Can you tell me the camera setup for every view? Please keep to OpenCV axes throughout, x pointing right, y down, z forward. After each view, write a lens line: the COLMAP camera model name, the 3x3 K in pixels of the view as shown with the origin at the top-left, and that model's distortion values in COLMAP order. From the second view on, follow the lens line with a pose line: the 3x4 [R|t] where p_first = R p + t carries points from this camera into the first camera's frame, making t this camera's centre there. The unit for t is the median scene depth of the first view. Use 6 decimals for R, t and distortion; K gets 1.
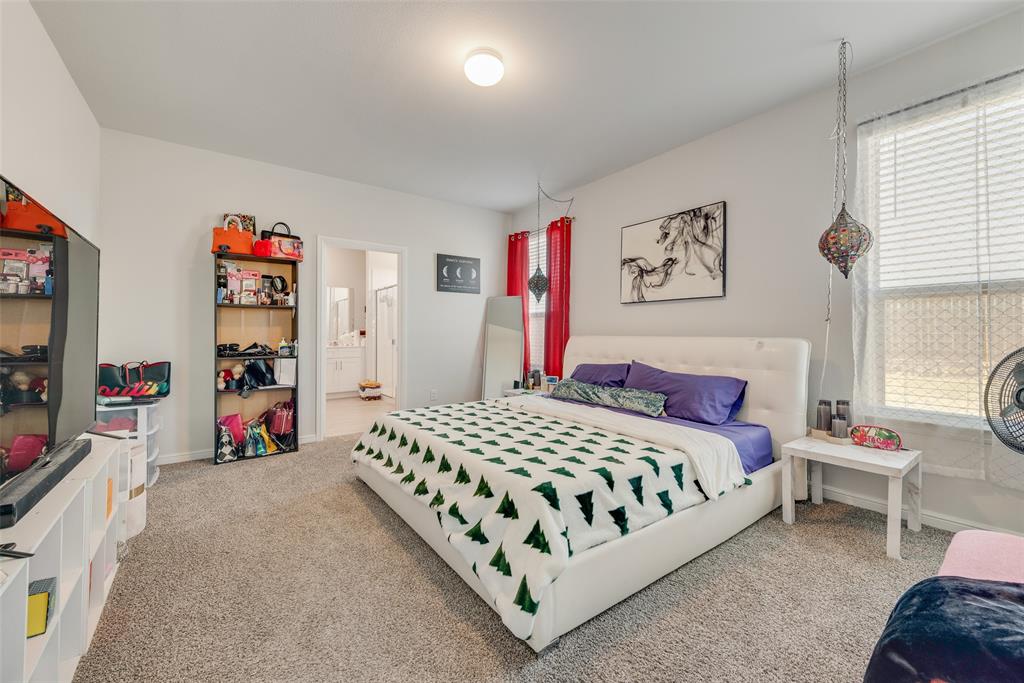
lens RADIAL K [[401.9, 0, 519.2], [0, 401.9, 335.4], [0, 0, 1]] dist [0.002399, 0.000157]
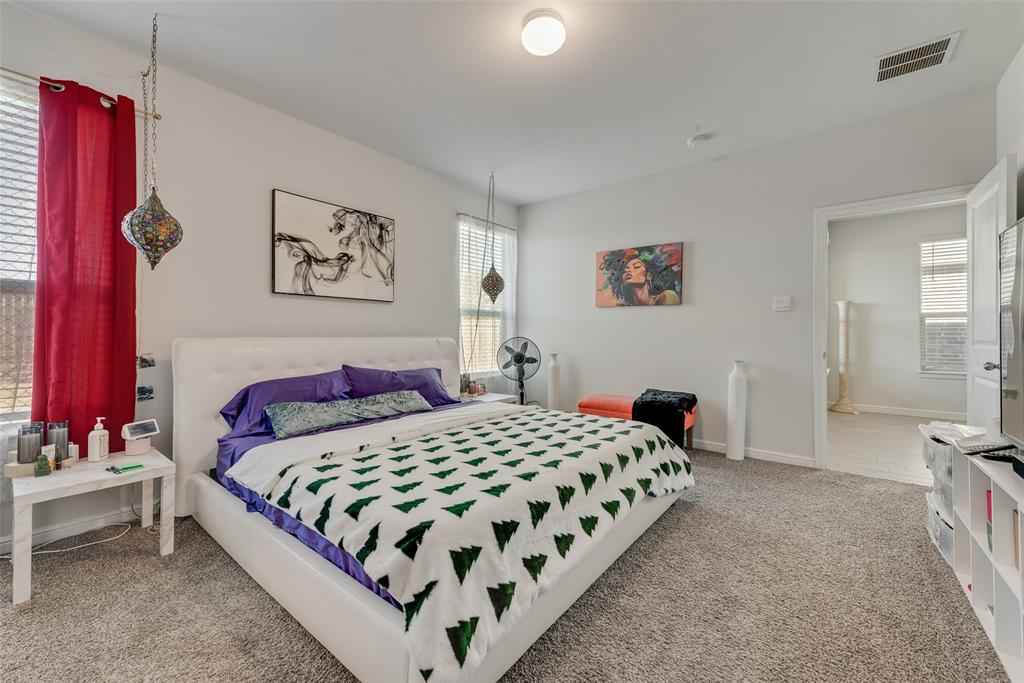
lens RADIAL K [[401.9, 0, 517.4], [0, 401.9, 330.7], [0, 0, 1]] dist [0.002399, 0.000157]
pose [[-0.250328, -0.001426, 0.968160, -0.671167], [-0.005143, 0.999987, 0.000144, -0.015050], [-0.968147, -0.004943, -0.250332, 0.899790]]
